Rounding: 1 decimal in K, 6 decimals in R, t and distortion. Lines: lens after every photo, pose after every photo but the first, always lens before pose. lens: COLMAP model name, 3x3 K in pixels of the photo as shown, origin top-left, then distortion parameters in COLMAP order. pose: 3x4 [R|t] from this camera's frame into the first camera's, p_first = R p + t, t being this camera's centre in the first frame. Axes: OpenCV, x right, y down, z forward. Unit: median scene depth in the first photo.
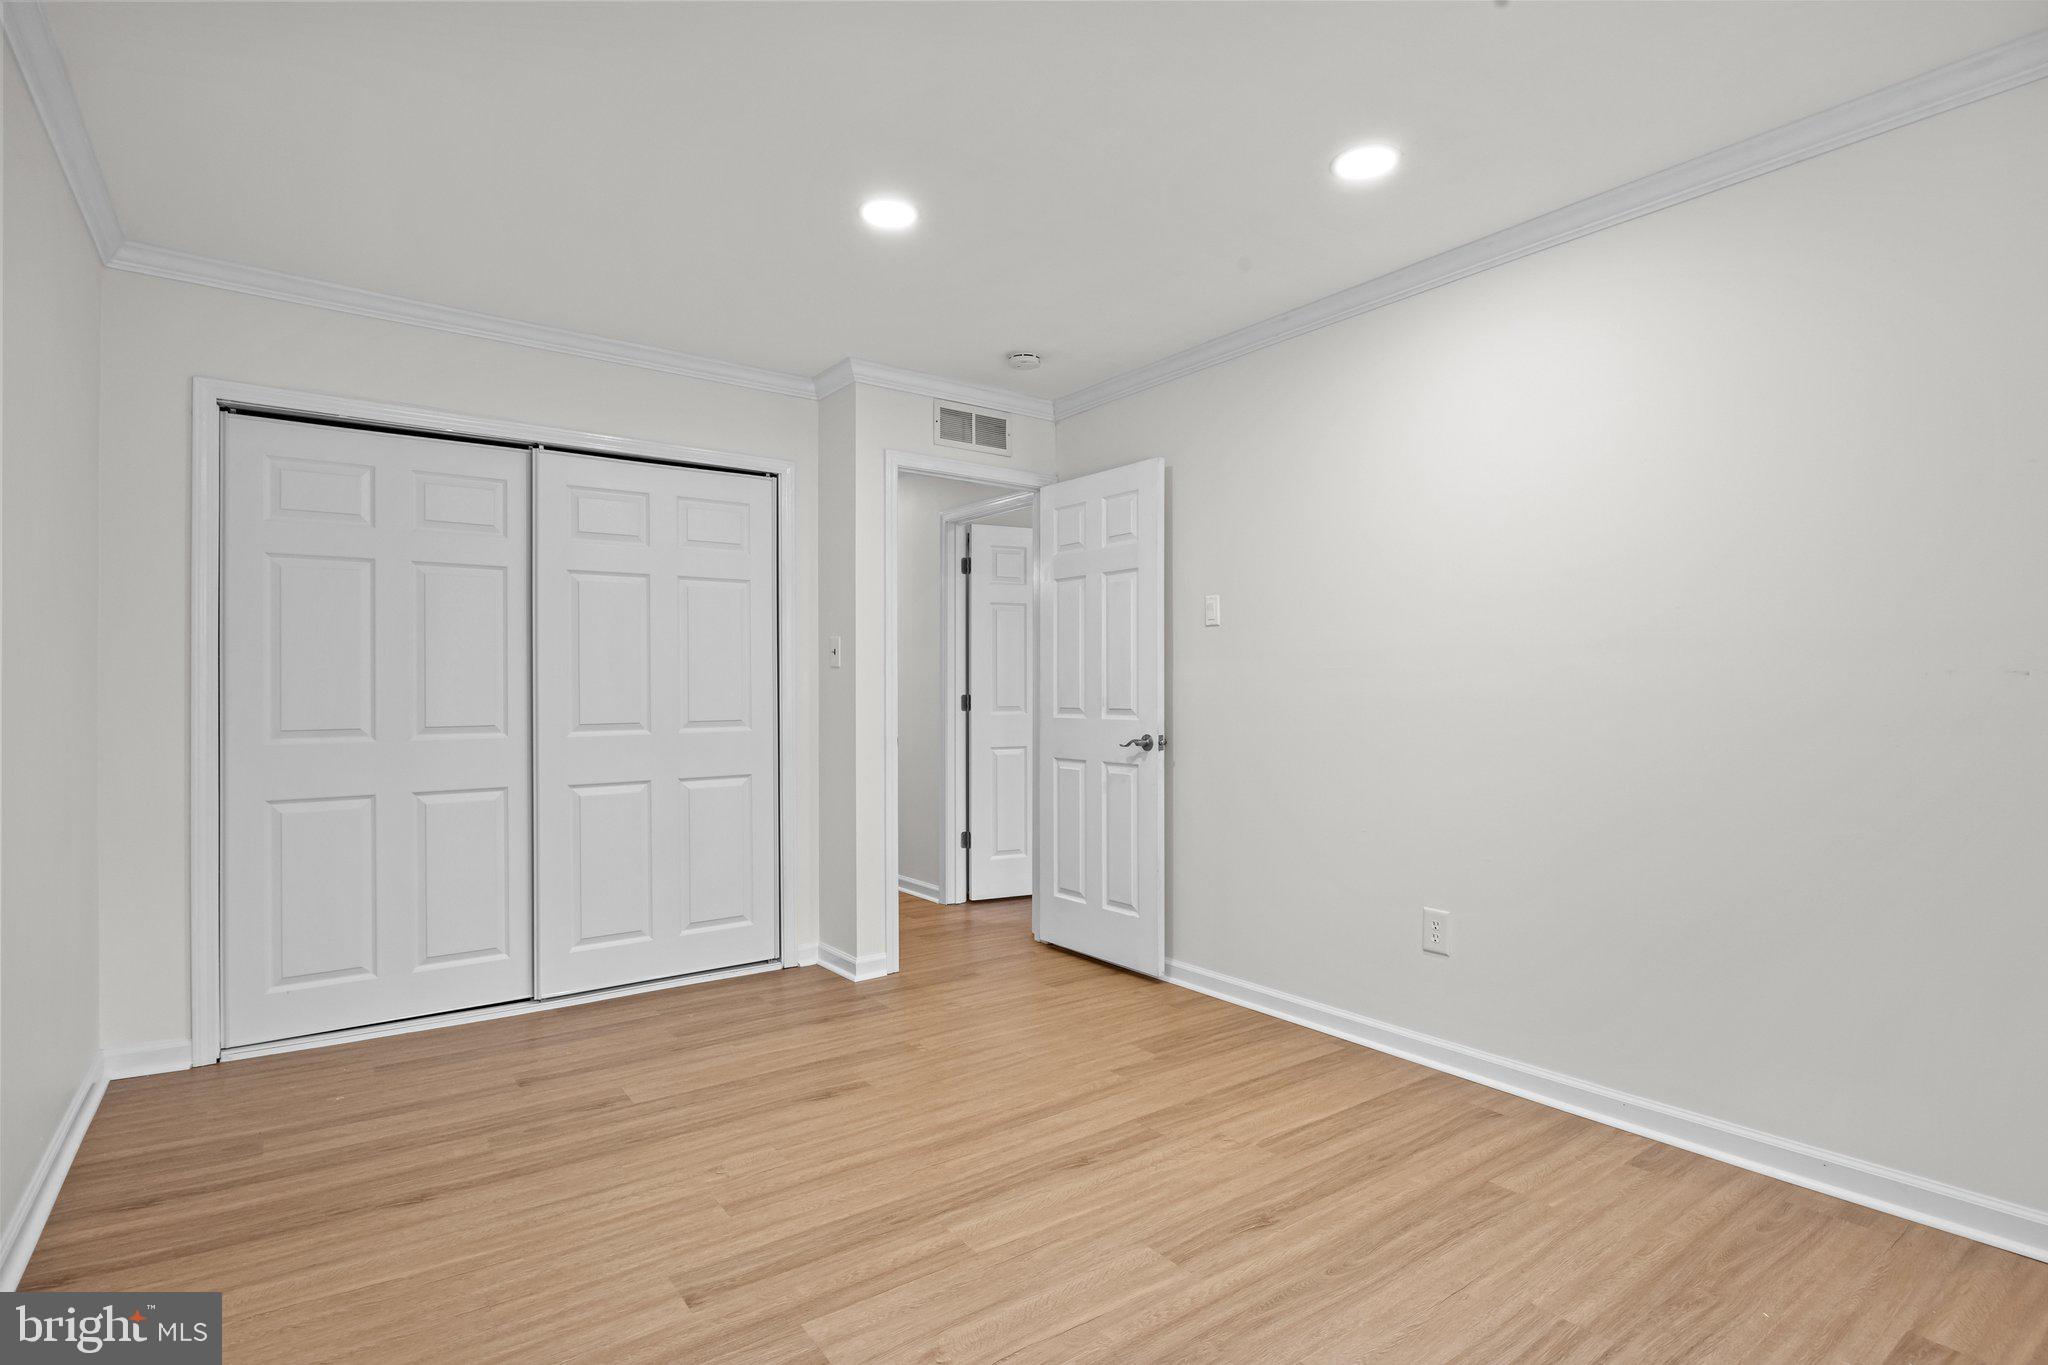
lens RADIAL K [[1021.3, 0, 1031.6], [0, 1021.3, 681.9], [0, 0, 1]] dist [-0.012682, -0.000043]
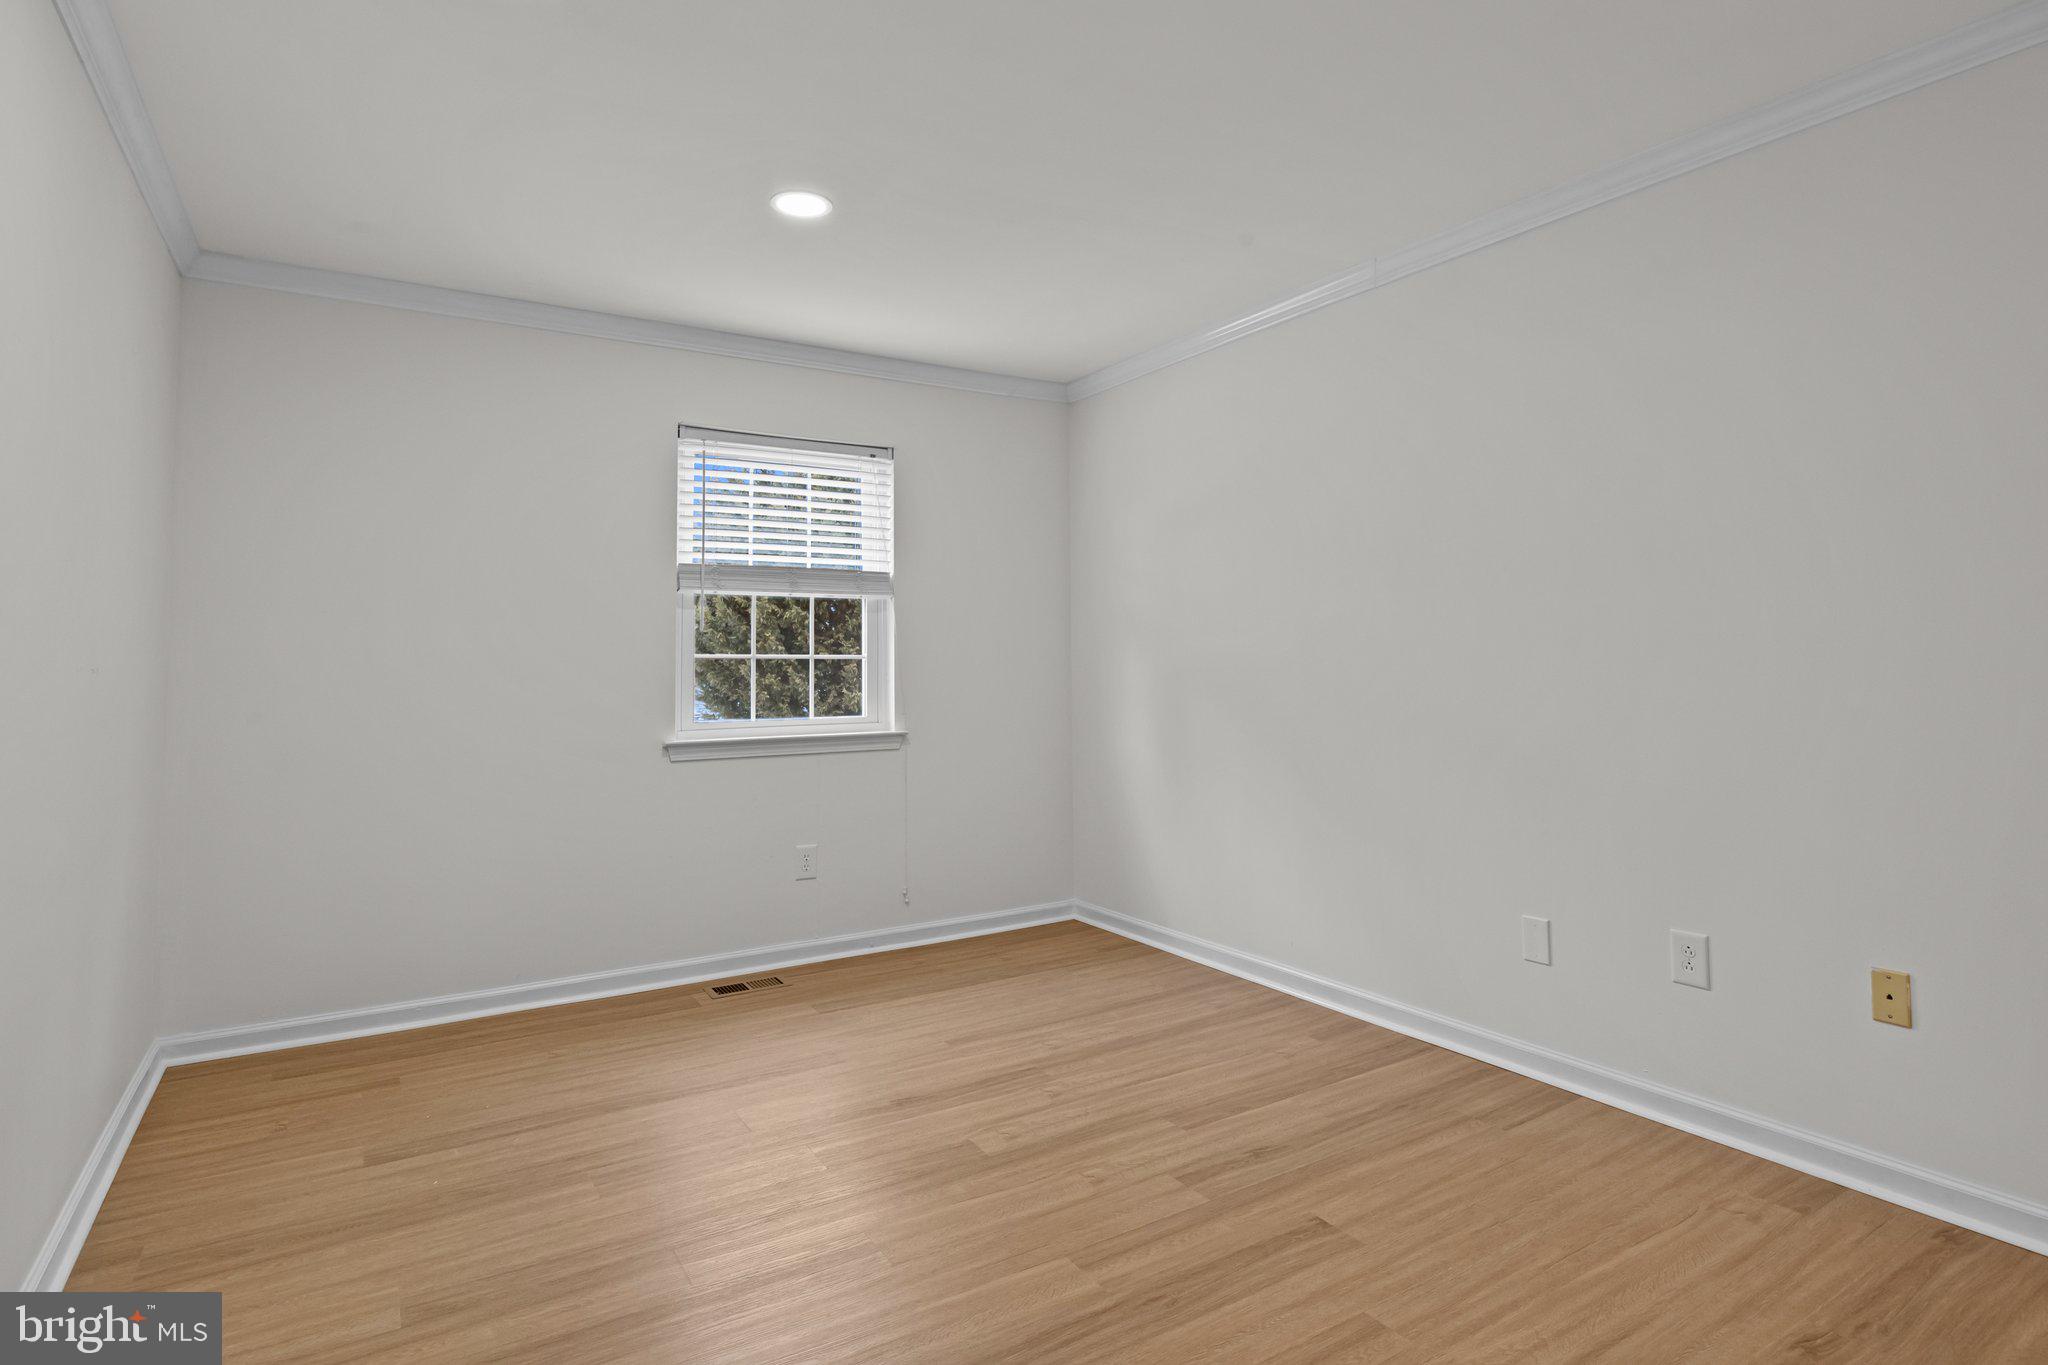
lens RADIAL K [[1094.0, 0, 1024.0], [0, 1094.0, 682.5], [0, 0, 1]] dist [-0.001077, -0.000375]
pose [[-0.996843, 0.011782, 0.078520, -0.101495], [0.012712, 0.999855, 0.011357, -0.000430], [-0.078375, 0.012319, -0.996848, 2.015191]]
